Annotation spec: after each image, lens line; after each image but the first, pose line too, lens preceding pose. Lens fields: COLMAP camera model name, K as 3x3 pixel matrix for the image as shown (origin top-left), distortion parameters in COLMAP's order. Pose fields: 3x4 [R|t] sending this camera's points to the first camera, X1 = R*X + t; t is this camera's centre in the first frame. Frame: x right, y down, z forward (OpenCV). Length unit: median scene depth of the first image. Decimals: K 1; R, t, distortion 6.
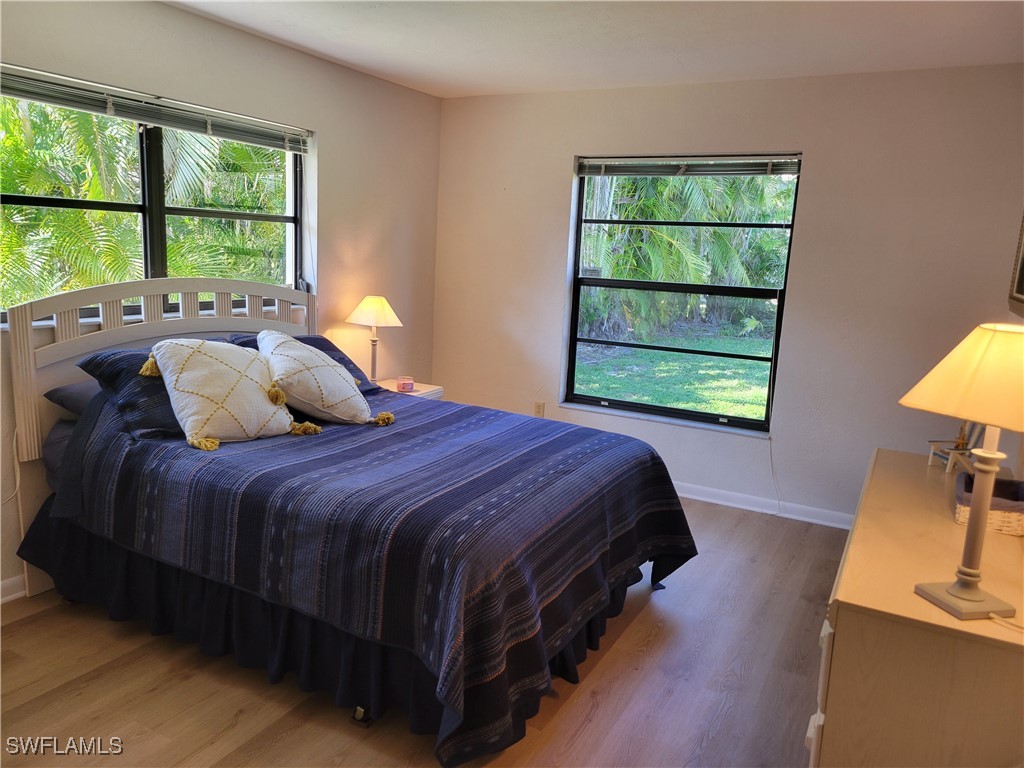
lens RADIAL K [[765.5, 0, 508.7], [0, 765.5, 383.7], [0, 0, 1]] dist [0.052273, -0.013061]
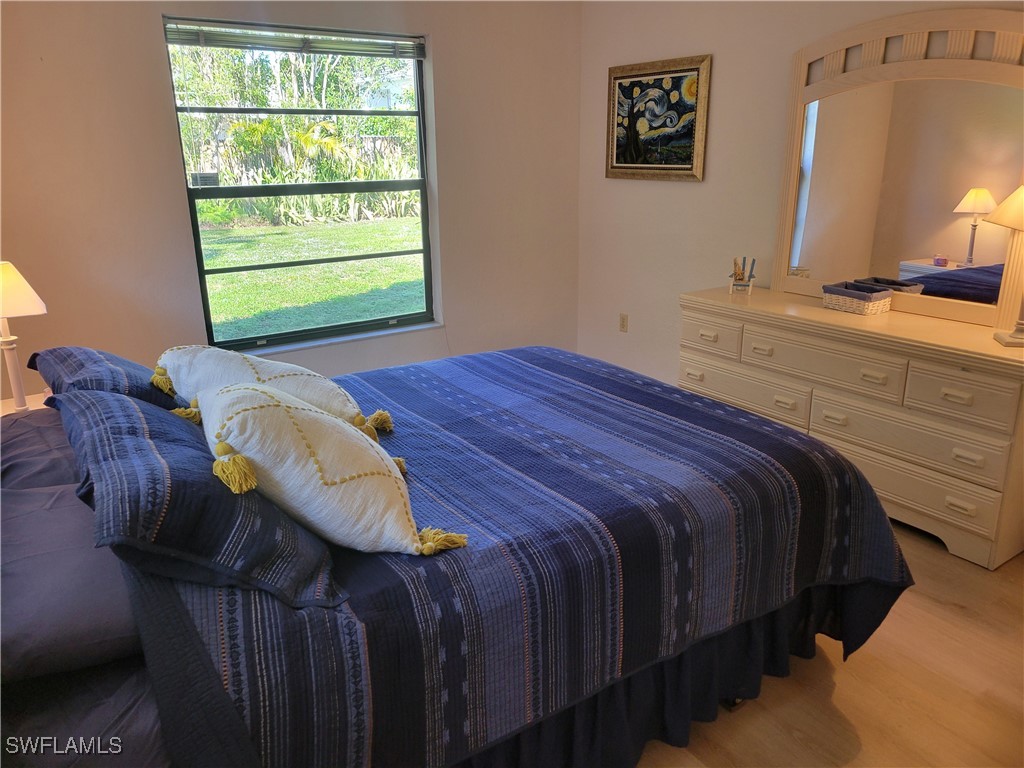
lens RADIAL K [[765.5, 0, 508.7], [0, 765.5, 383.7], [0, 0, 1]] dist [0.052273, -0.013061]
pose [[0.445064, -0.320336, 0.836243, -0.607951], [0.189257, 0.946384, 0.261801, -0.130163], [-0.875271, 0.041747, 0.481827, 0.501013]]
